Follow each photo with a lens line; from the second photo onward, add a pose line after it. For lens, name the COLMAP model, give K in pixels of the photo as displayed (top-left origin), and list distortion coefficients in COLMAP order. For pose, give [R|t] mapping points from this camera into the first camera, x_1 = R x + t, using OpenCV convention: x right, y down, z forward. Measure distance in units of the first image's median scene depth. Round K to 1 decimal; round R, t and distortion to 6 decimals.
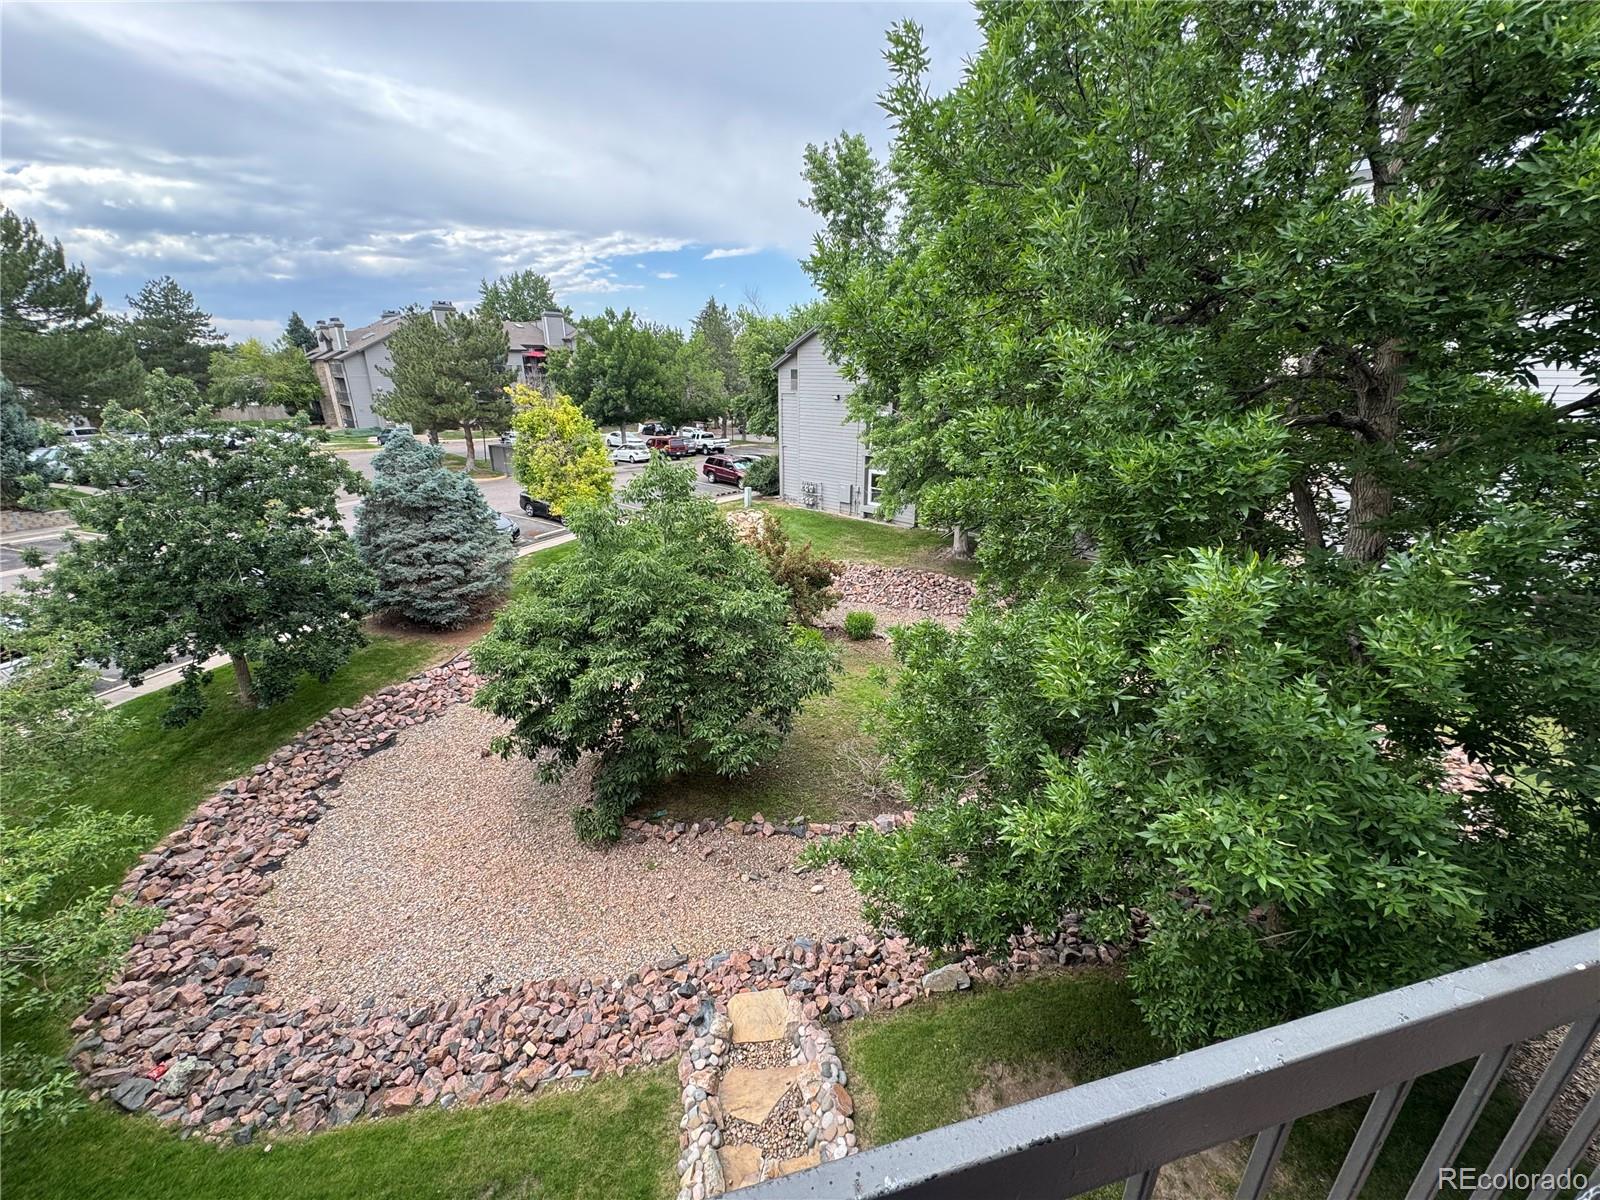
lens RADIAL K [[631.7, 0, 798.7], [0, 631.7, 605.9], [0, 0, 1]] dist [-0.002274, 0.000674]
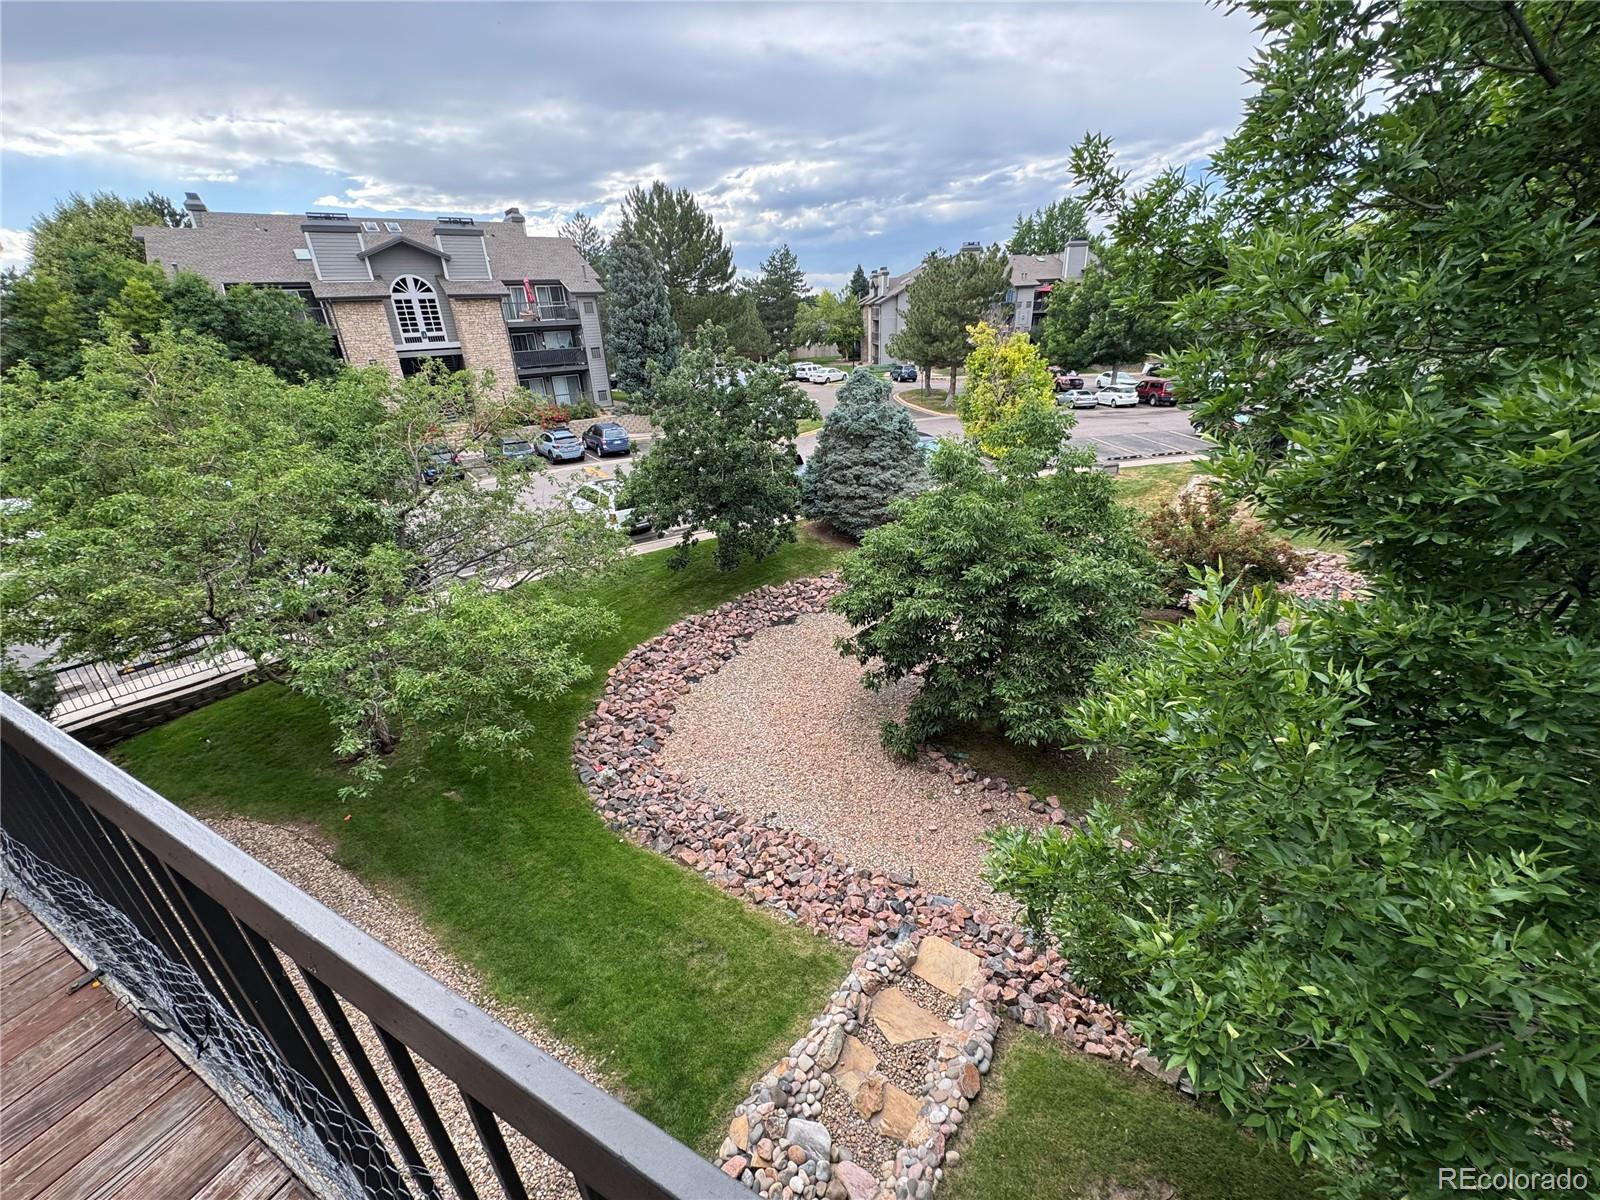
lens RADIAL K [[631.7, 0, 807.4], [0, 631.7, 609.7], [0, 0, 1]] dist [-0.002274, 0.000674]
pose [[0.743157, 0.252055, -0.619828, 0.188543], [-0.193387, 0.967713, 0.161657, -0.019310], [0.640562, -0.000270, 0.767907, 0.056776]]
